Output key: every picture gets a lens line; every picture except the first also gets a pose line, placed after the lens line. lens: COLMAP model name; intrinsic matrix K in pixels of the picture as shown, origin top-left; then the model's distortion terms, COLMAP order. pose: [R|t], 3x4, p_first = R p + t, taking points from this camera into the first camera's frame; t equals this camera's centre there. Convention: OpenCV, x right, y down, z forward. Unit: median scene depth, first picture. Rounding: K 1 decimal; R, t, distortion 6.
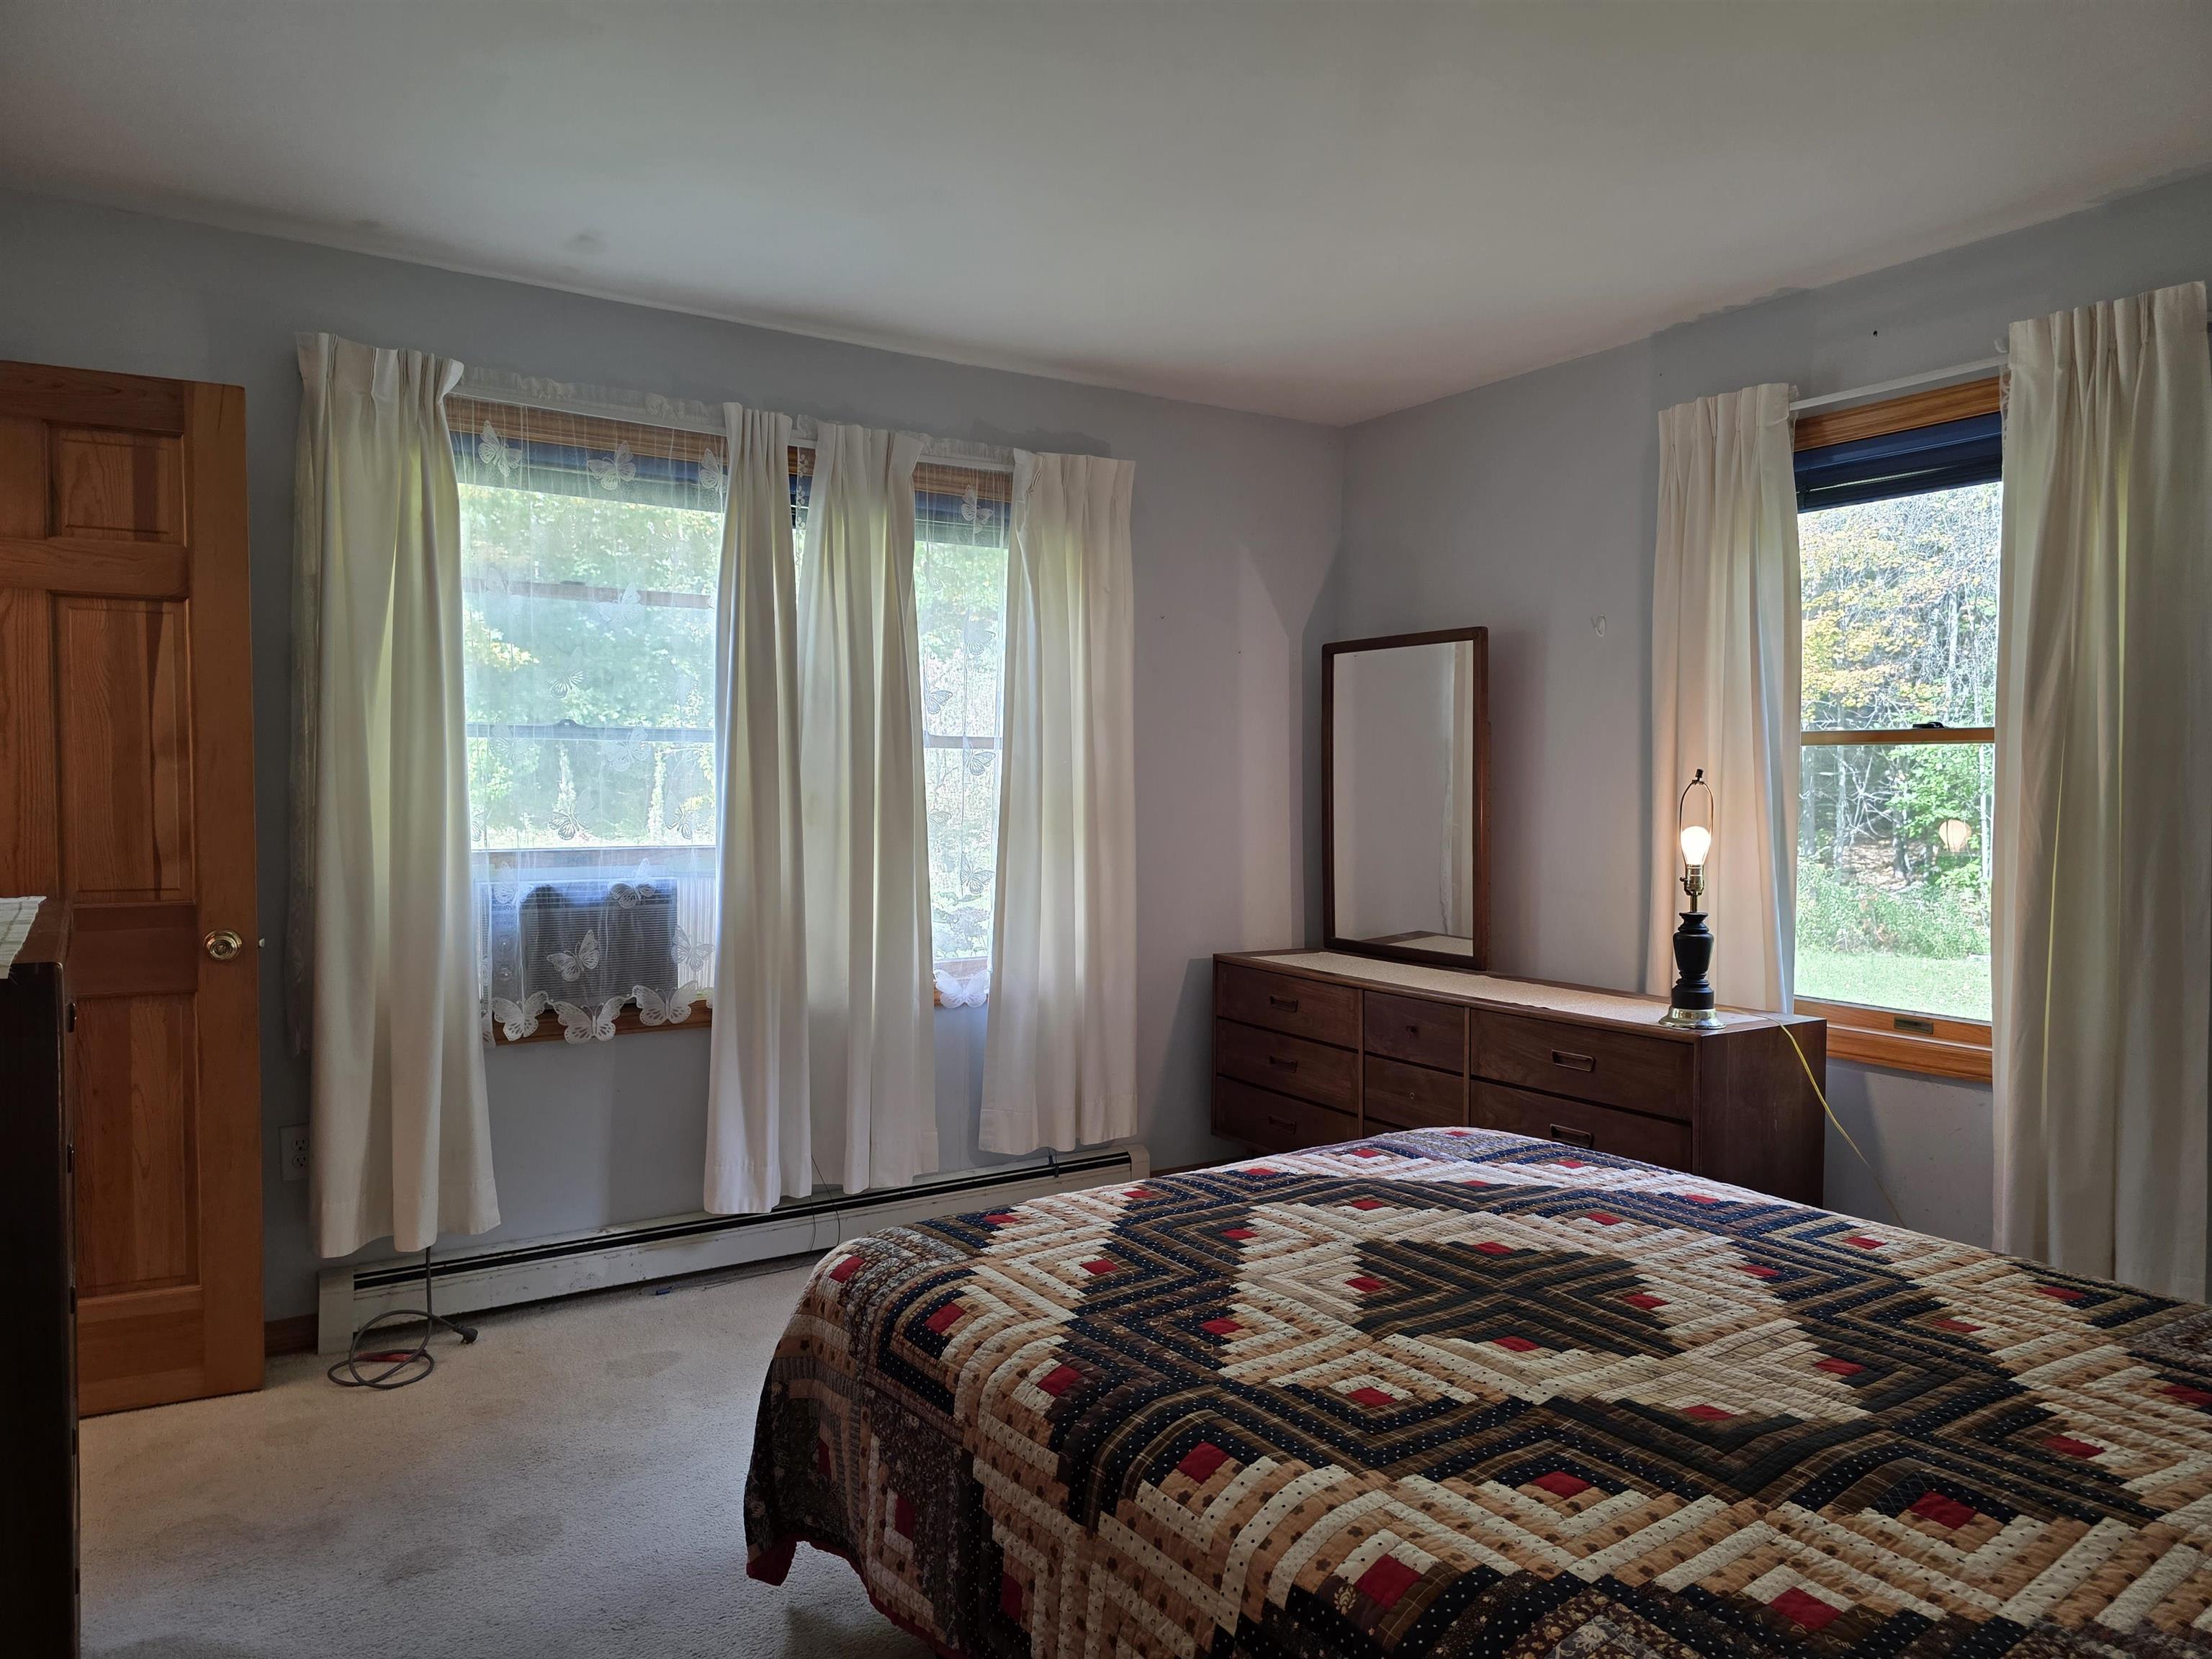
lens RADIAL K [[1468.5, 0, 1112.2], [0, 1468.5, 836.3], [0, 0, 1]] dist [0.054410, -0.045691]
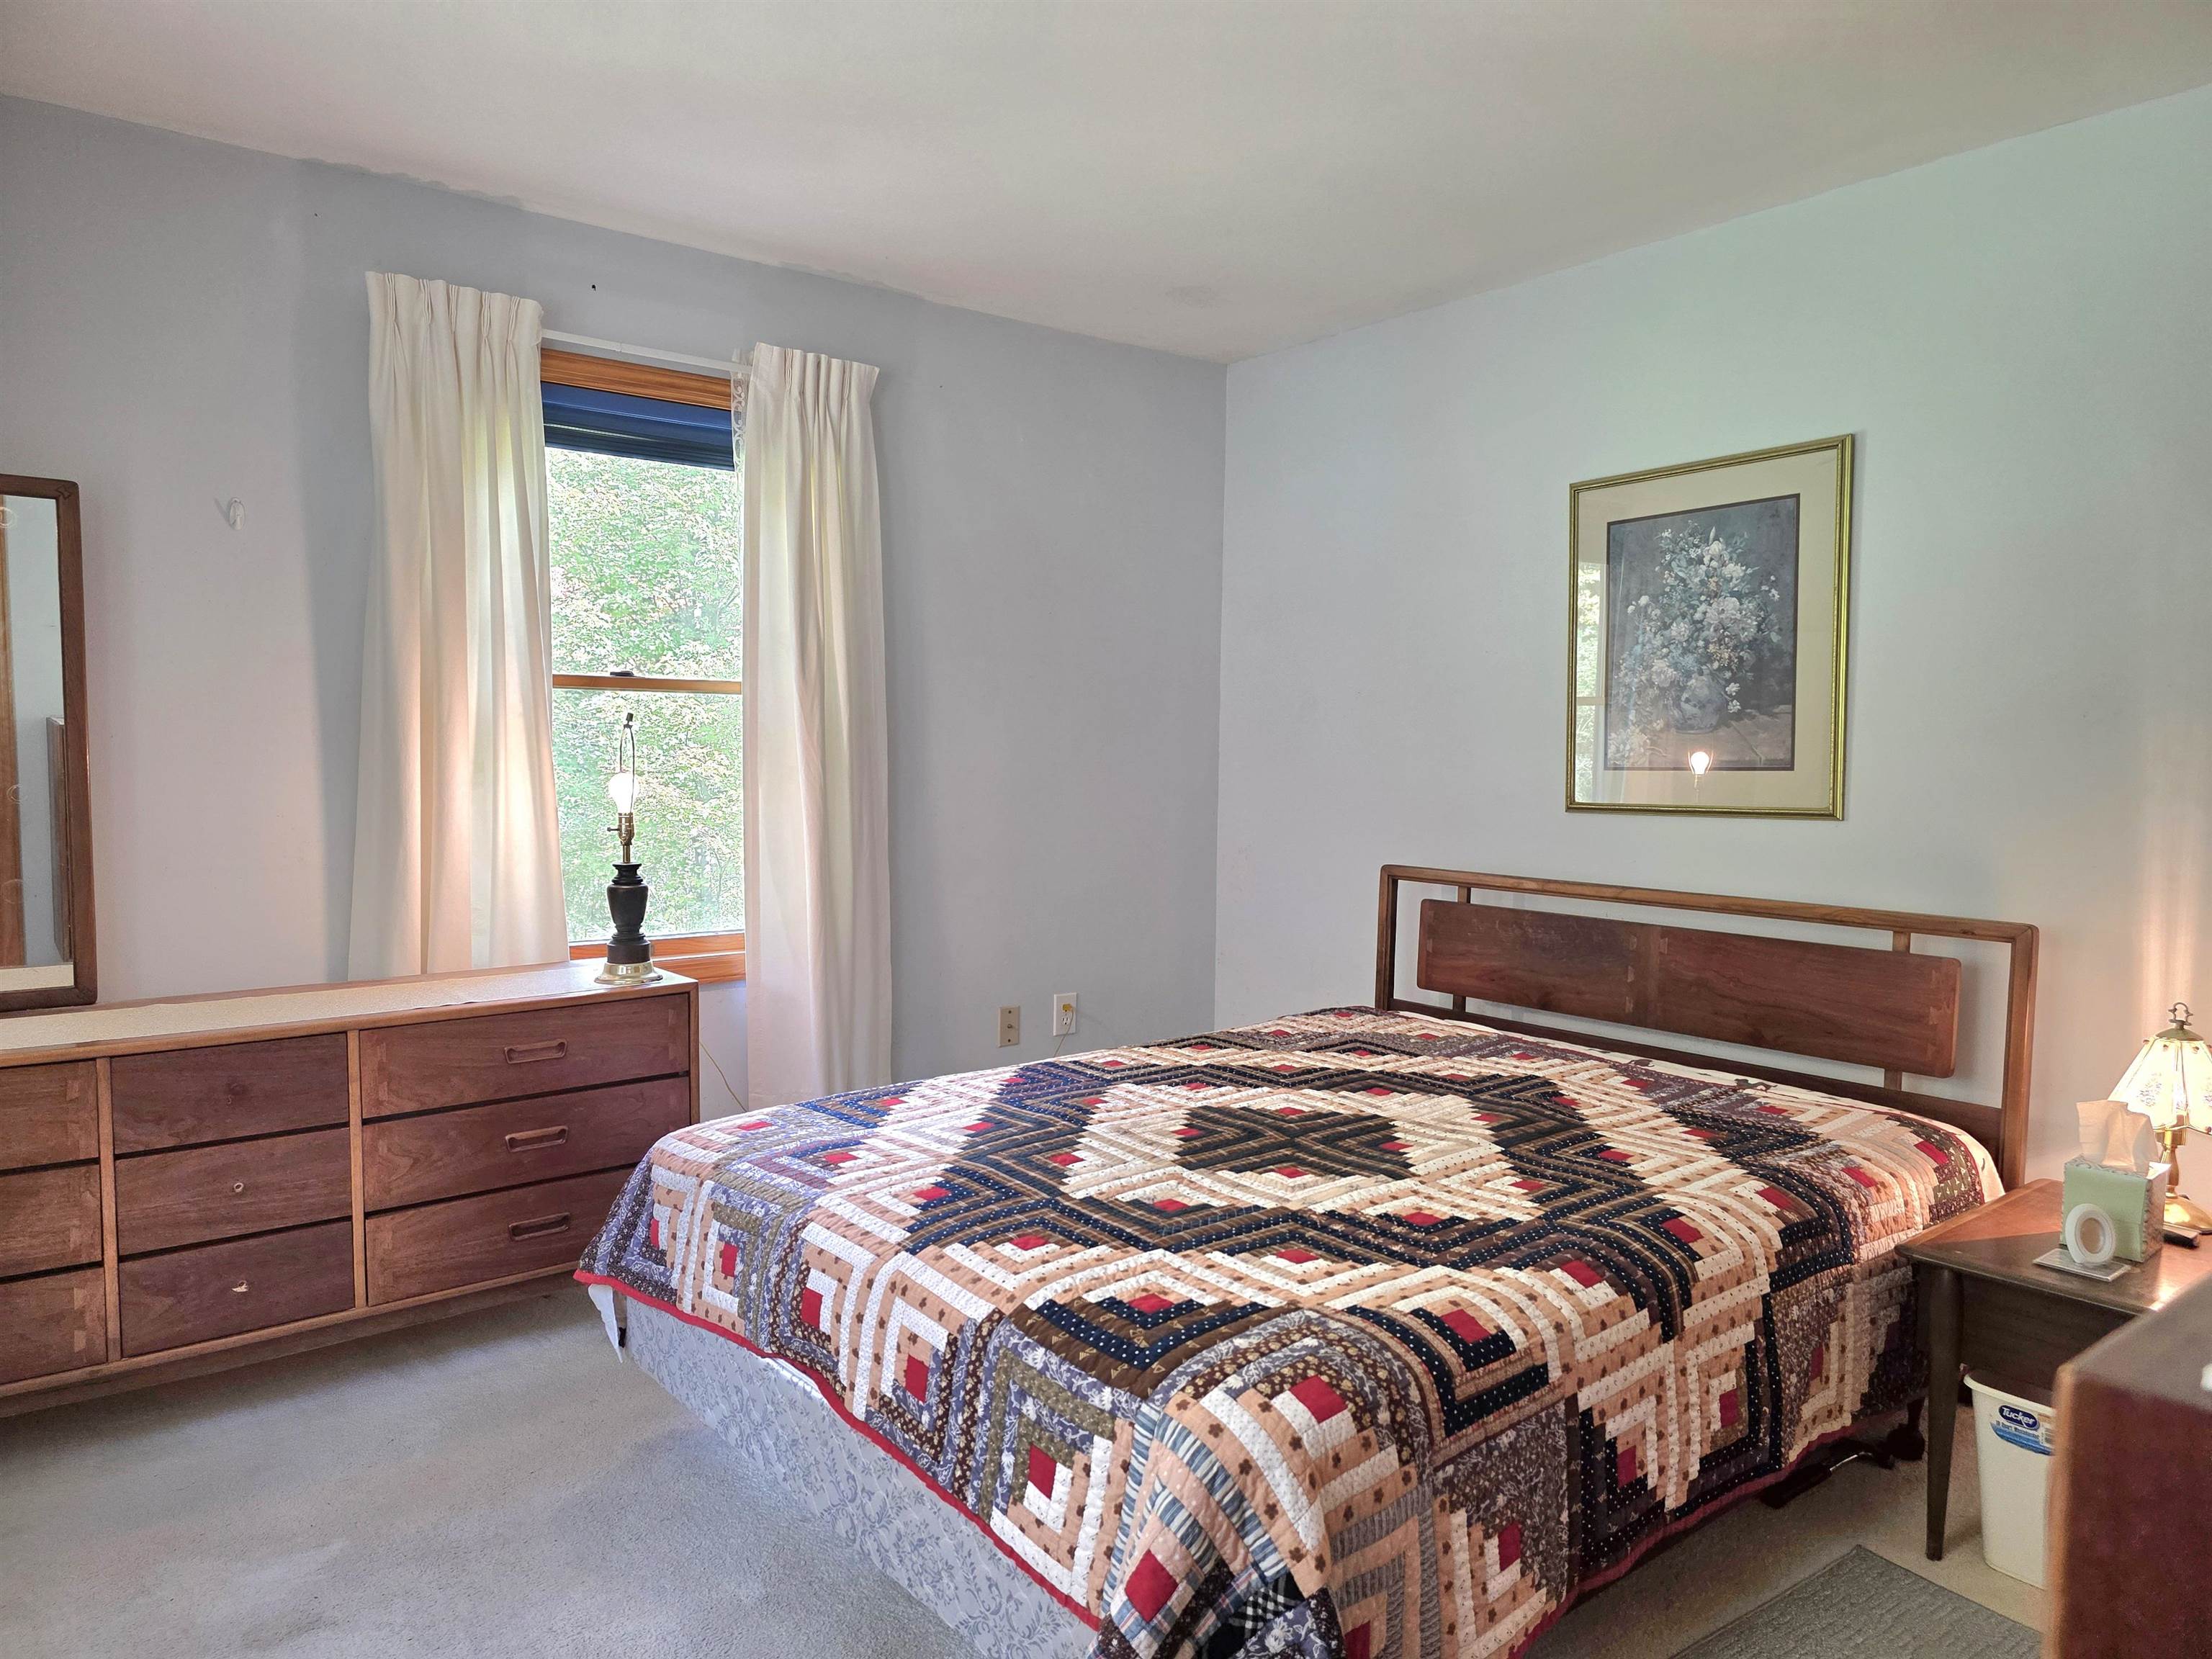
lens RADIAL K [[1468.5, 0, 1112.2], [0, 1468.5, 836.3], [0, 0, 1]] dist [0.054410, -0.045691]
pose [[-0.071185, -0.074493, 0.994678, -0.855924], [0.029767, 0.996605, 0.076768, -0.043558], [-0.997019, 0.035073, -0.068726, 1.109230]]
